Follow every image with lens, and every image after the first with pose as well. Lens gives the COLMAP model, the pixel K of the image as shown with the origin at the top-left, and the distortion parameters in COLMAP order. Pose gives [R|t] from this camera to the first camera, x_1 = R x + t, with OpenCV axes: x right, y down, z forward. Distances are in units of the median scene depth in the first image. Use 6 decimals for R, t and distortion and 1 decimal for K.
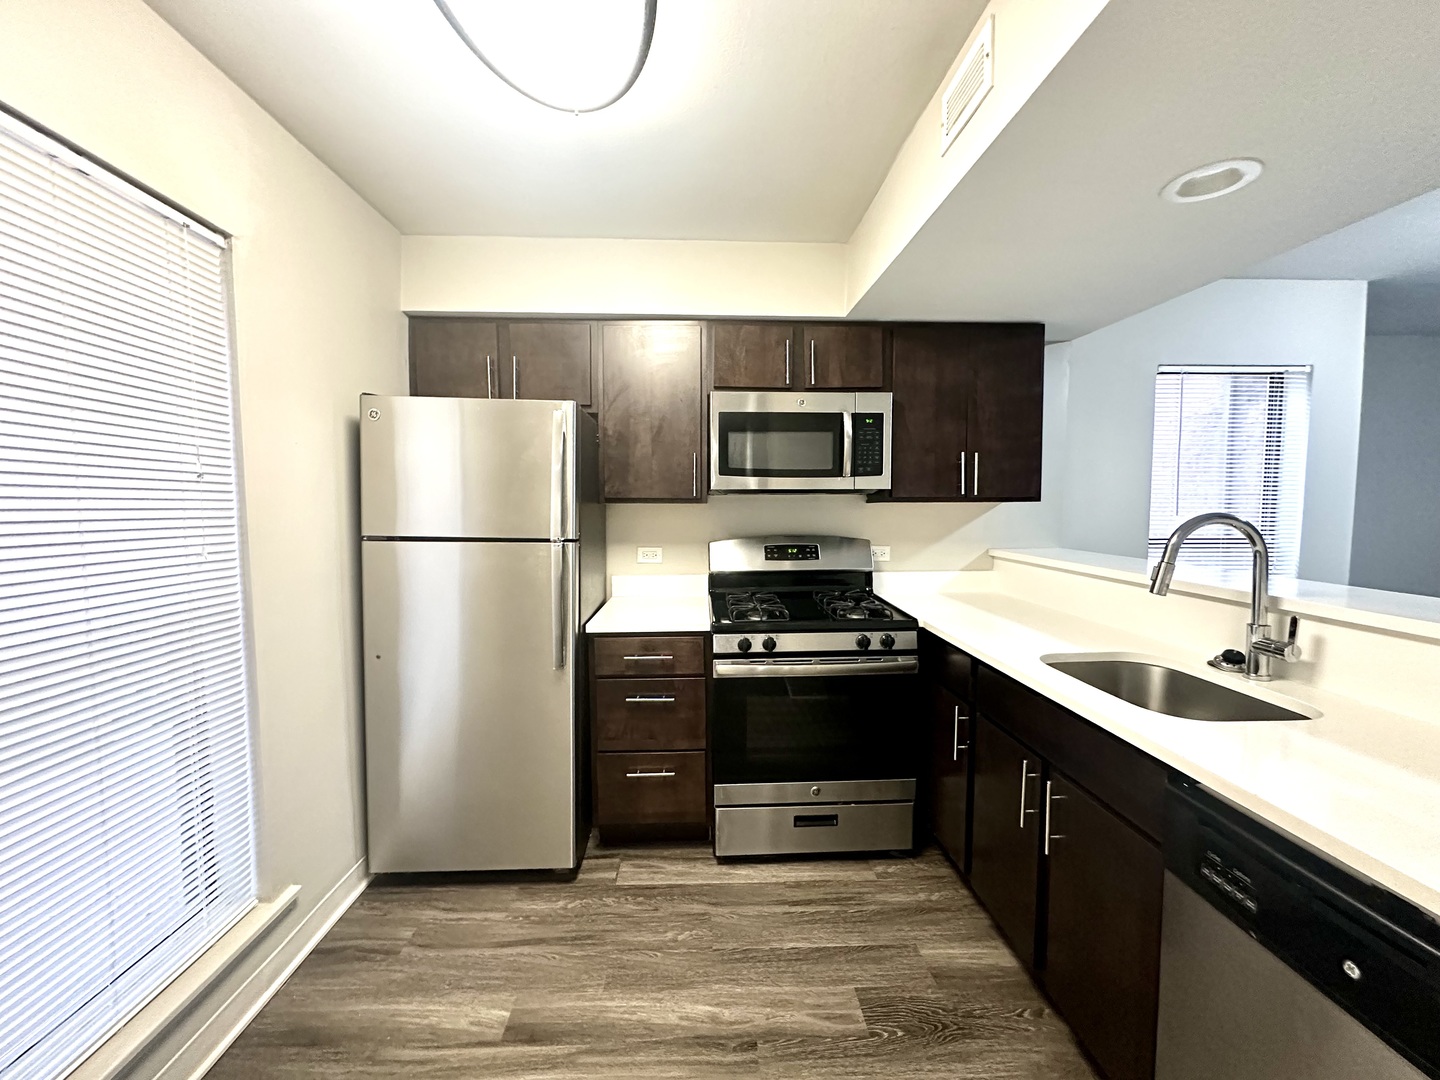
lens RADIAL K [[573.9, 0, 719.8], [0, 573.9, 535.6], [0, 0, 1]] dist [-0.001848, -0.000128]
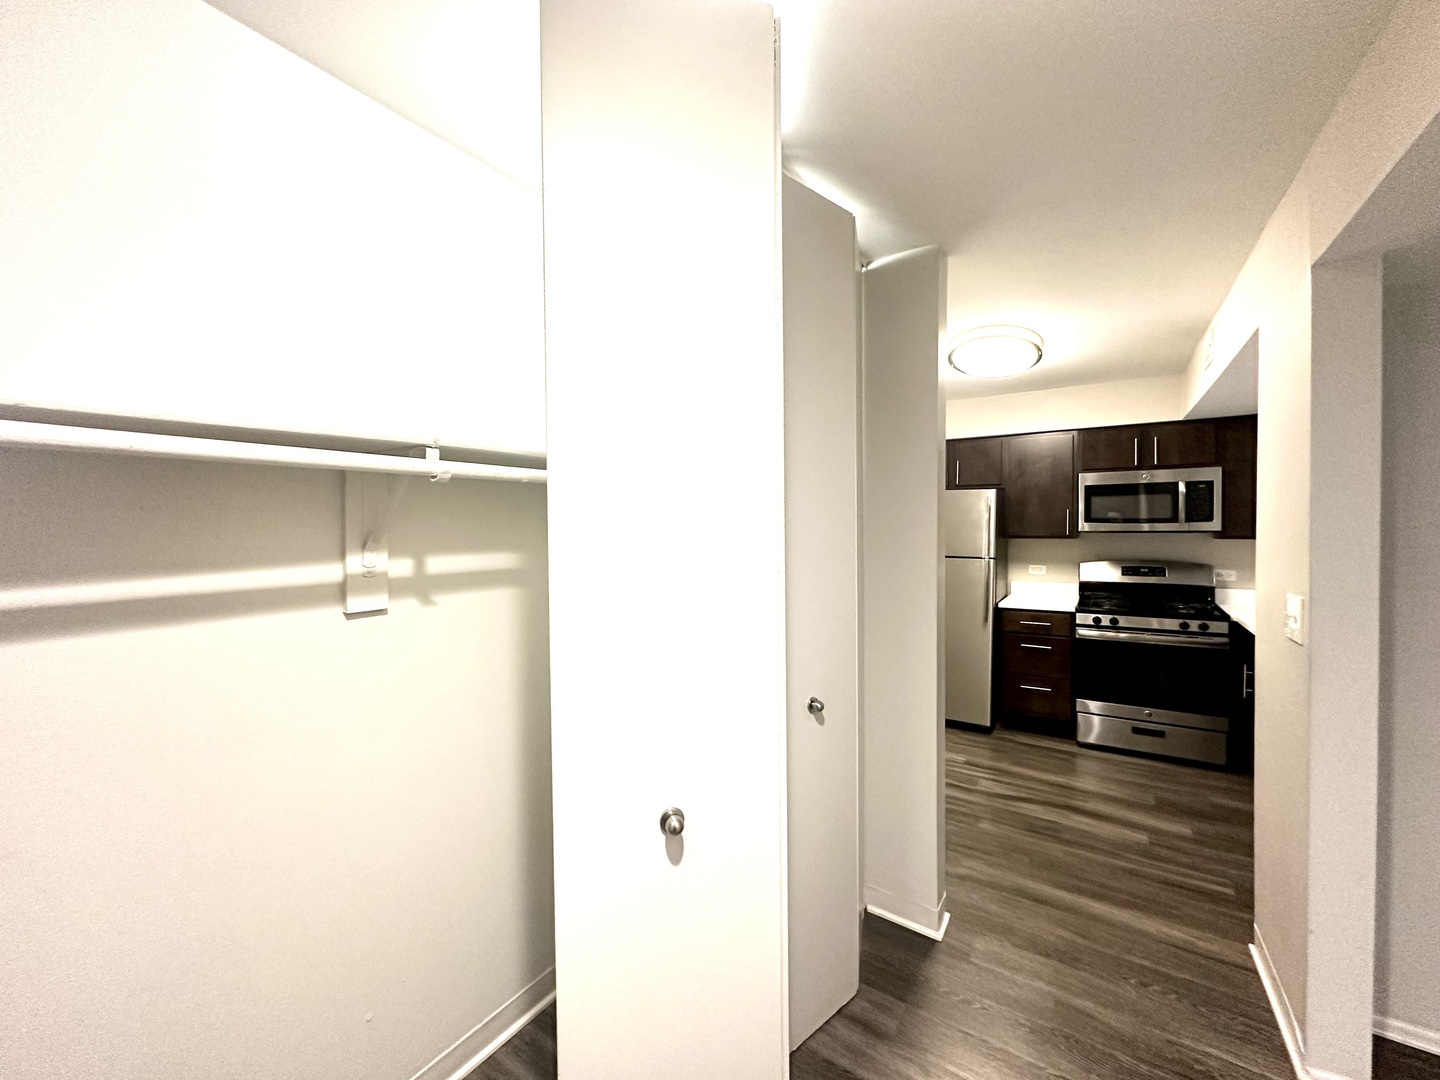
lens RADIAL K [[573.9, 0, 722.5], [0, 573.9, 537.3], [0, 0, 1]] dist [-0.001848, -0.000128]
pose [[0.810081, 0.006301, -0.586285, 0.141770], [-0.028840, 0.999160, -0.029112, 0.019964], [0.585609, 0.040491, 0.809582, -1.106143]]
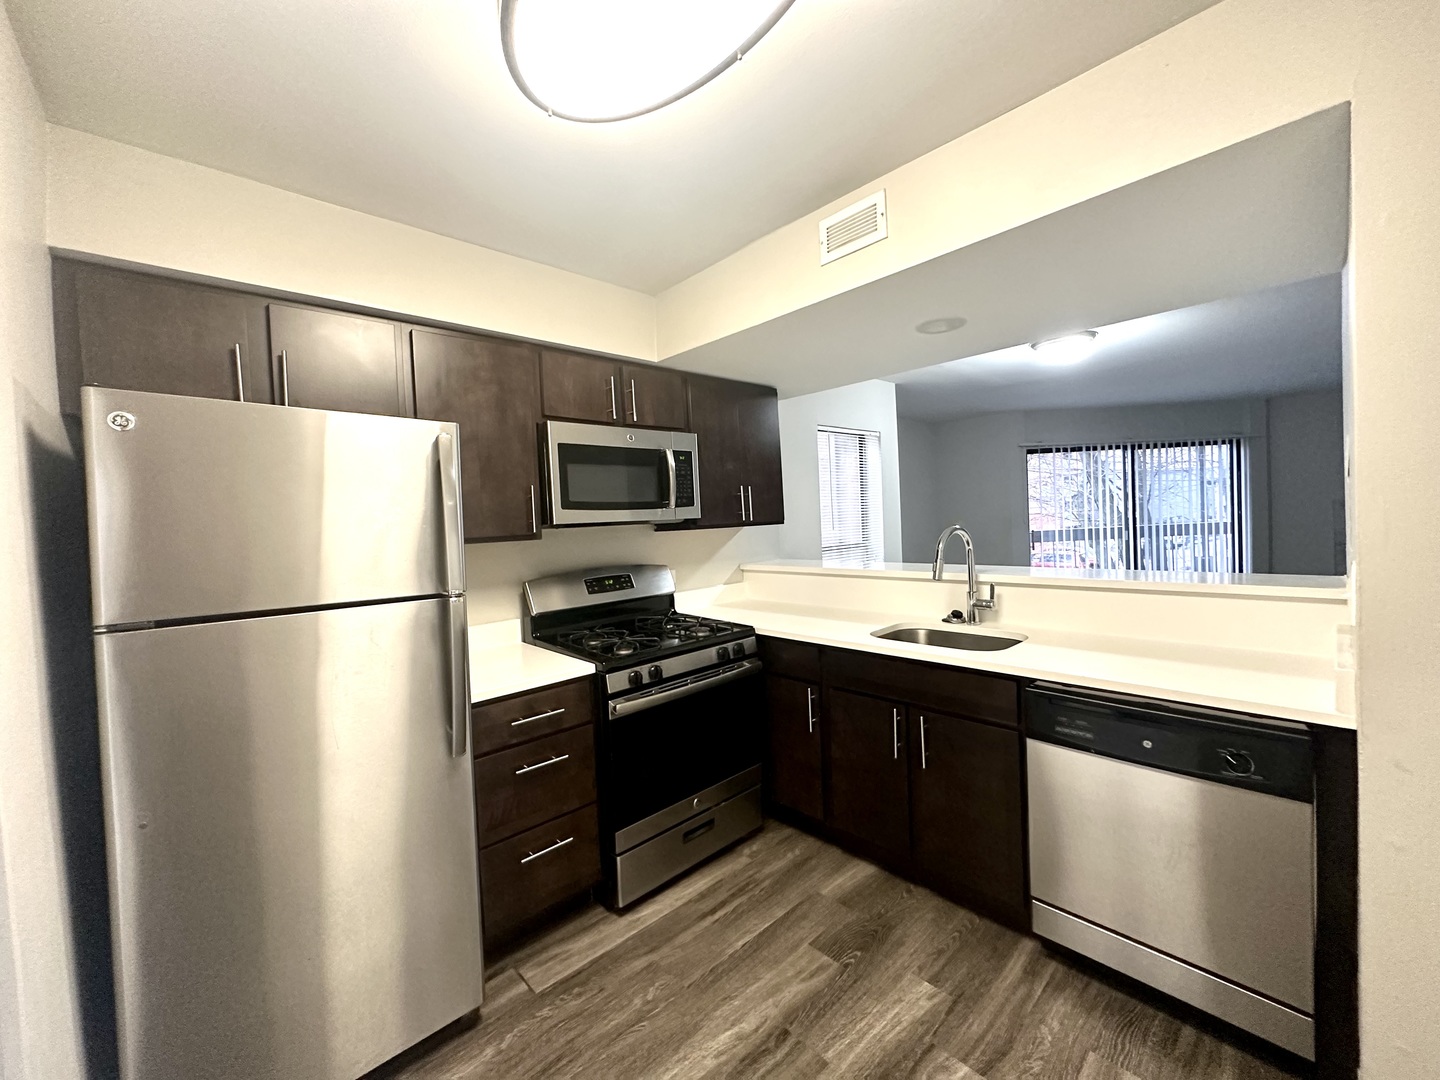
lens RADIAL K [[573.9, 0, 718.5], [0, 573.9, 536.2], [0, 0, 1]] dist [-0.001848, -0.000128]
pose [[0.759333, -0.051977, 0.648623, -0.478520], [0.083110, 0.996388, -0.017450, -0.025959], [-0.645373, 0.067157, 0.760910, 0.134627]]
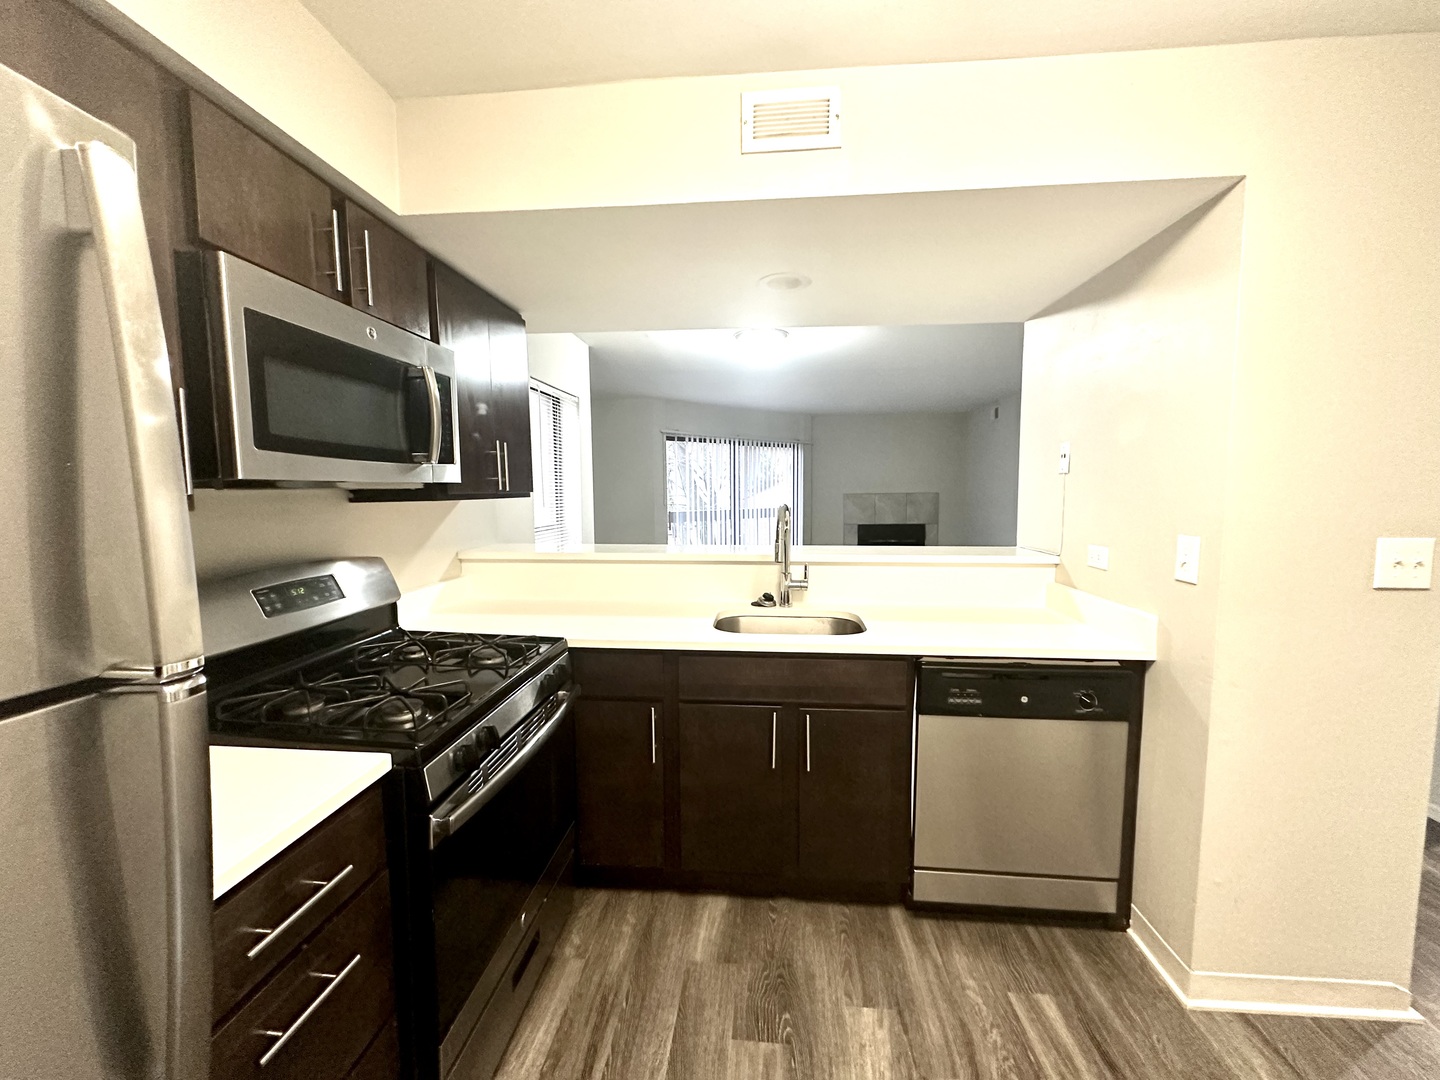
lens RADIAL K [[573.9, 0, 718.2], [0, 573.9, 537.1], [0, 0, 1]] dist [-0.001848, -0.000128]
pose [[0.133394, -0.082012, 0.987664, -0.460520], [0.064425, 0.995180, 0.073935, -0.051765], [-0.988967, 0.053768, 0.138035, 0.662510]]
